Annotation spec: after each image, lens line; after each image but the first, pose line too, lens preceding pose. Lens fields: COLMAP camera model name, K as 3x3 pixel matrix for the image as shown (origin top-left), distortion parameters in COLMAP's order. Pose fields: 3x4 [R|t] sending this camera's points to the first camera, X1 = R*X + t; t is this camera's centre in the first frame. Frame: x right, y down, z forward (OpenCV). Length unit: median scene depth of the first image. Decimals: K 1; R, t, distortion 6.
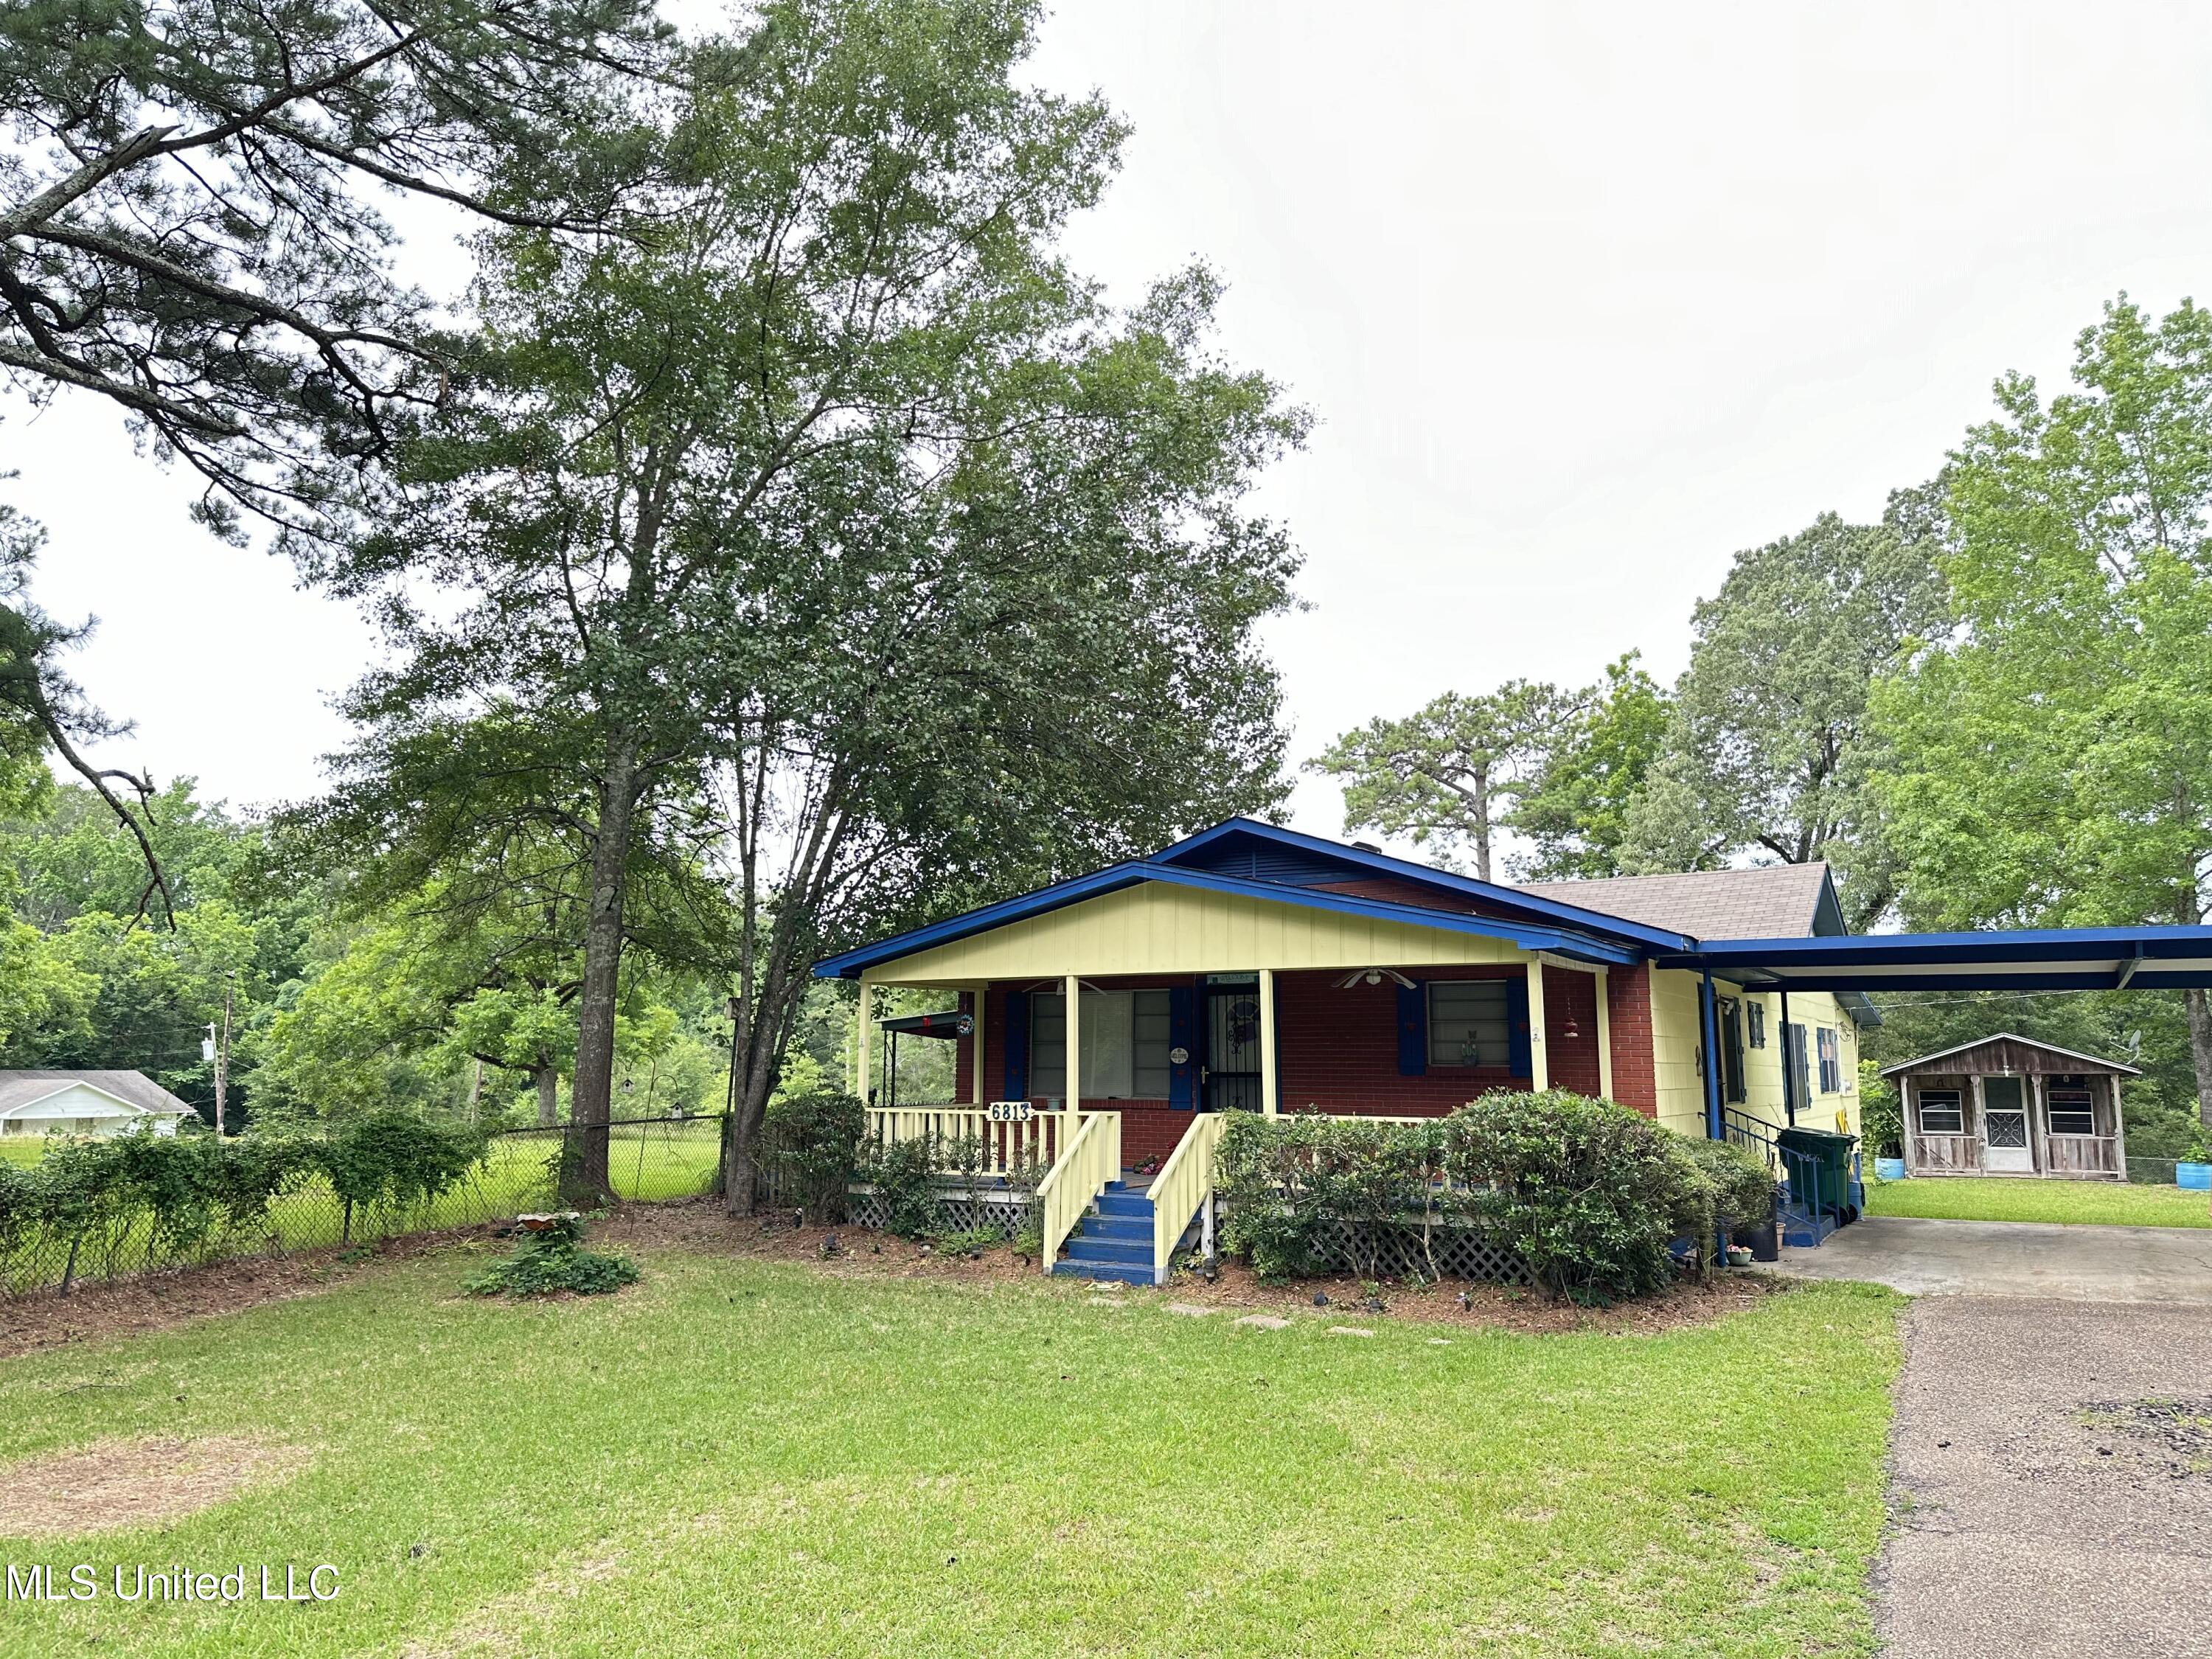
lens RADIAL K [[1551.5, 0, 1088.3], [0, 1551.5, 837.4], [0, 0, 1]] dist [0.066948, -0.083986]
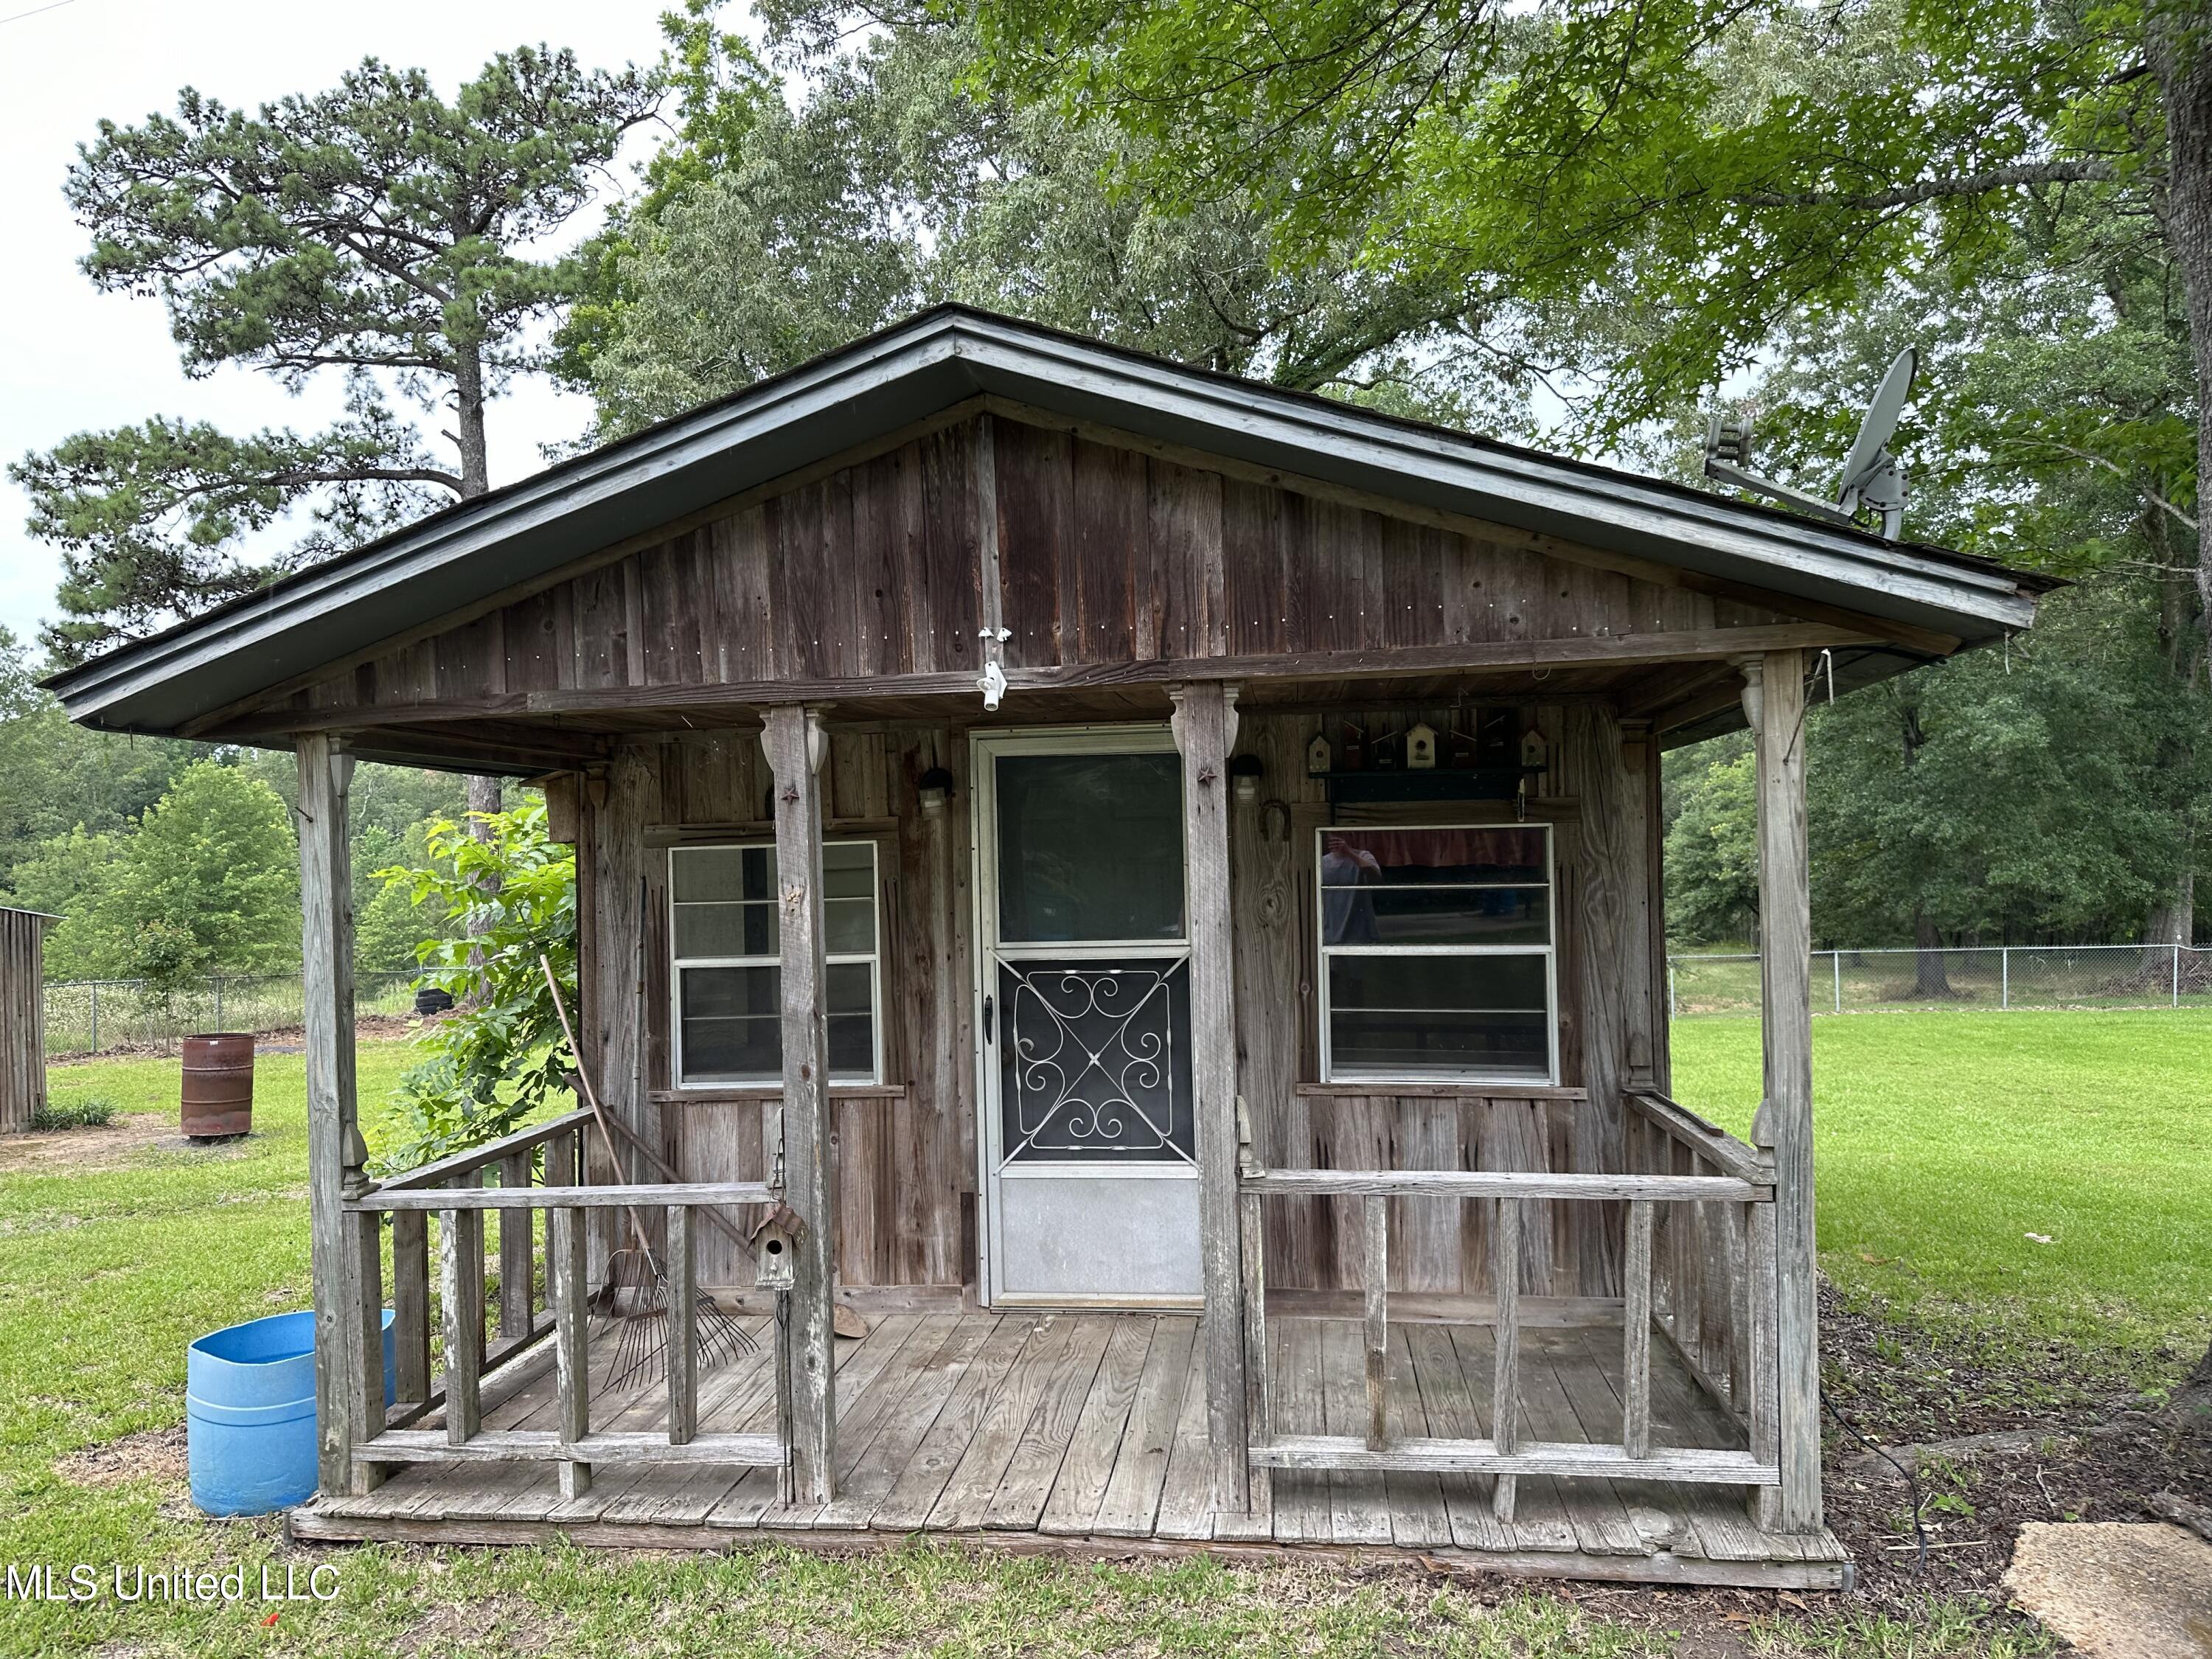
lens RADIAL K [[1551.5, 0, 1100.6], [0, 1551.5, 830.1], [0, 0, 1]] dist [0.066948, -0.083986]
pose [[0.943928, -0.026085, 0.329120, 0.530697], [-0.018243, 0.991230, 0.130881, 0.139542], [-0.329648, -0.129546, 0.935174, 0.846944]]
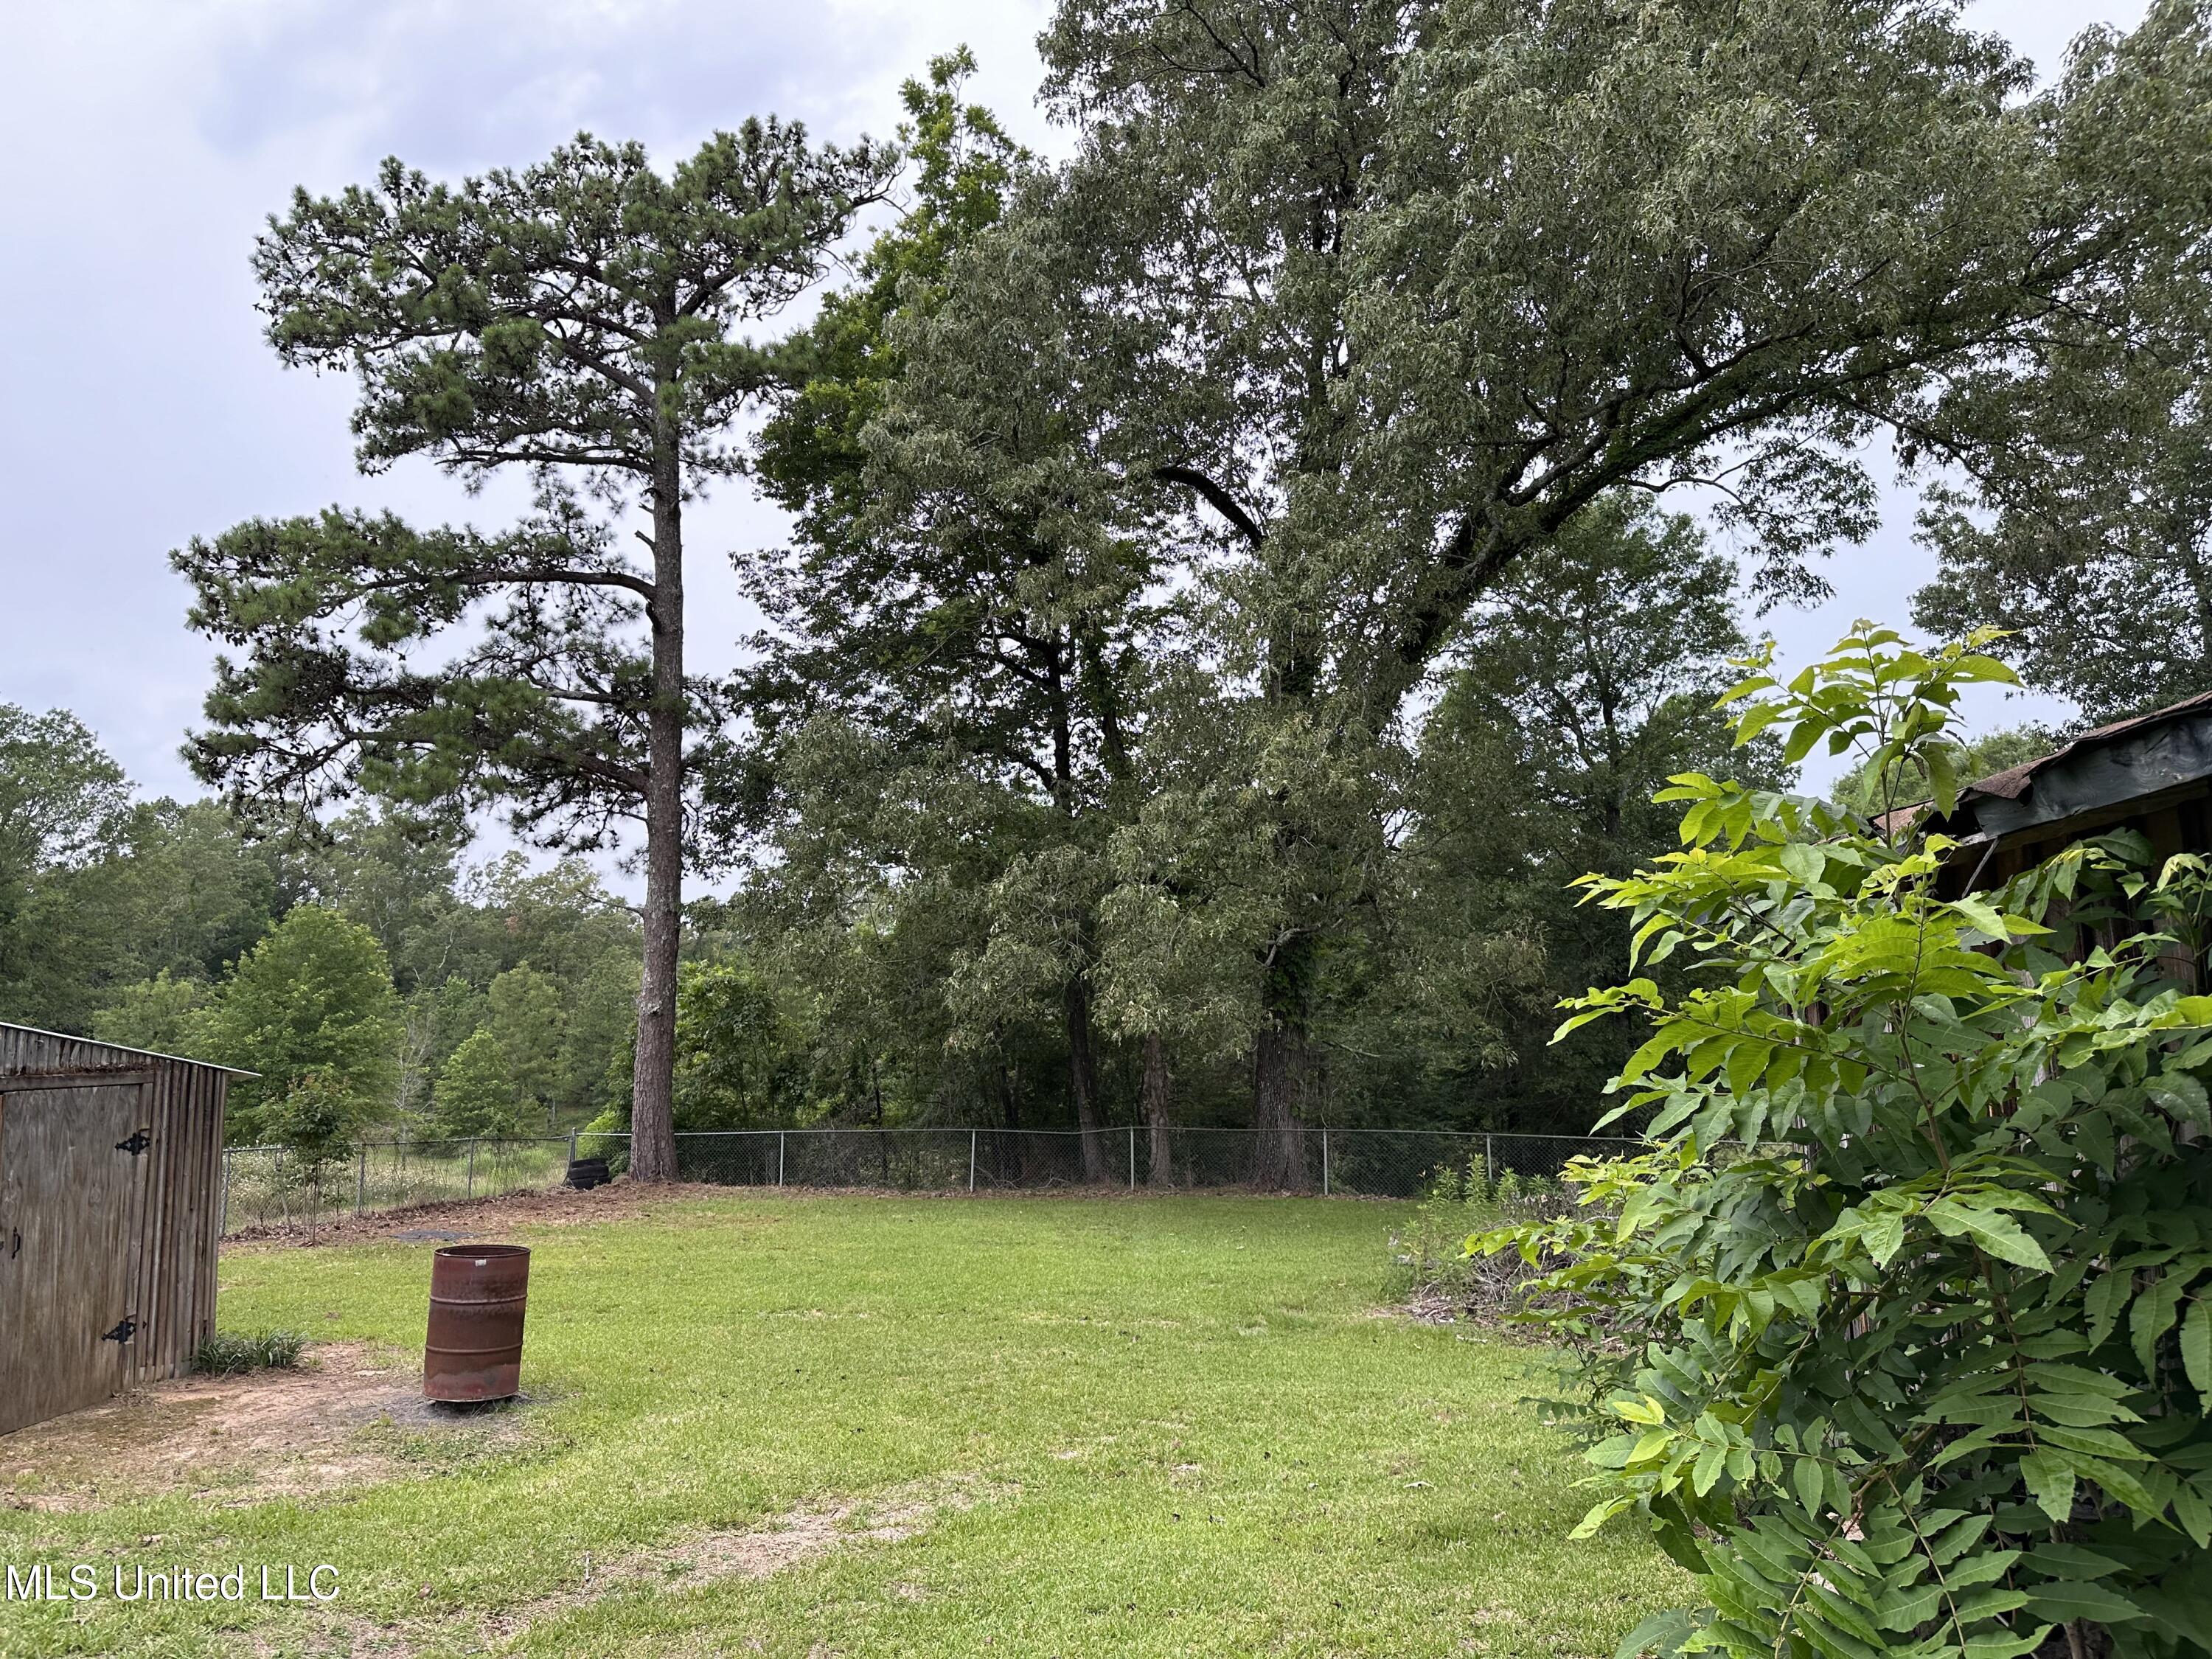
lens RADIAL K [[1551.5, 0, 1095.6], [0, 1551.5, 813.0], [0, 0, 1]] dist [0.066948, -0.083986]
pose [[0.955486, 0.022267, 0.294195, 0.464357], [-0.028779, 0.999427, 0.017823, 0.163824], [-0.293630, -0.025496, 0.955579, 1.003515]]
